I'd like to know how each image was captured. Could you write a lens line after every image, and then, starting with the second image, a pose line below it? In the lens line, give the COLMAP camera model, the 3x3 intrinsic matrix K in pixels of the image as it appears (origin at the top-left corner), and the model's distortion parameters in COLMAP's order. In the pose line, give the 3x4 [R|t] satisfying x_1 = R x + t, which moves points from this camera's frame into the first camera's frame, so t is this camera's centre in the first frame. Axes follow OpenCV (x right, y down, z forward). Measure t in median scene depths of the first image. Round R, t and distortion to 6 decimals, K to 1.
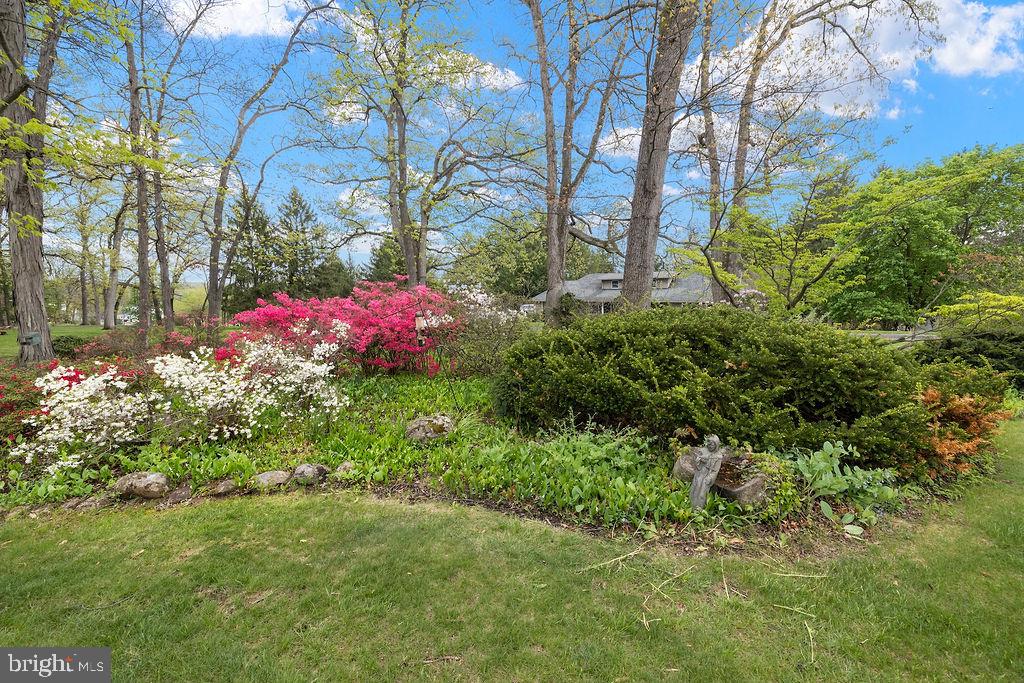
lens RADIAL K [[443.5, 0, 508.9], [0, 443.5, 340.0], [0, 0, 1]] dist [0.002494, 0.000578]
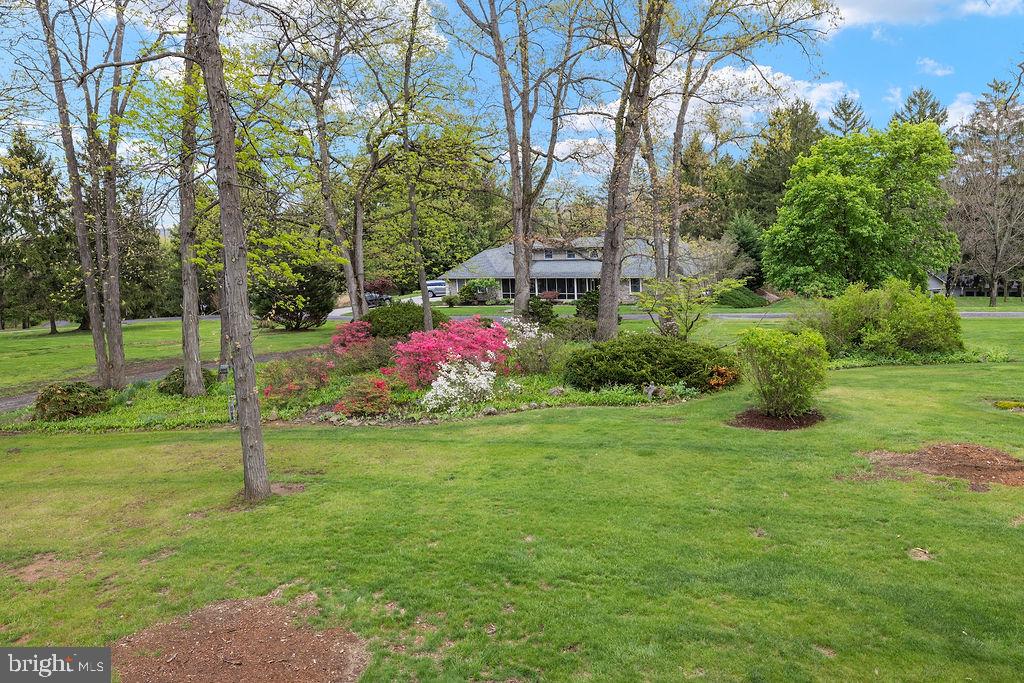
lens RADIAL K [[724.2, 0, 489.7], [0, 724.2, 345.8], [0, 0, 1]] dist [-0.006770, -0.000629]
pose [[0.981371, -0.057665, 0.183264, -1.362818], [0.049816, 0.997645, 0.047152, -0.306470], [-0.185551, -0.037144, 0.981932, -3.240241]]
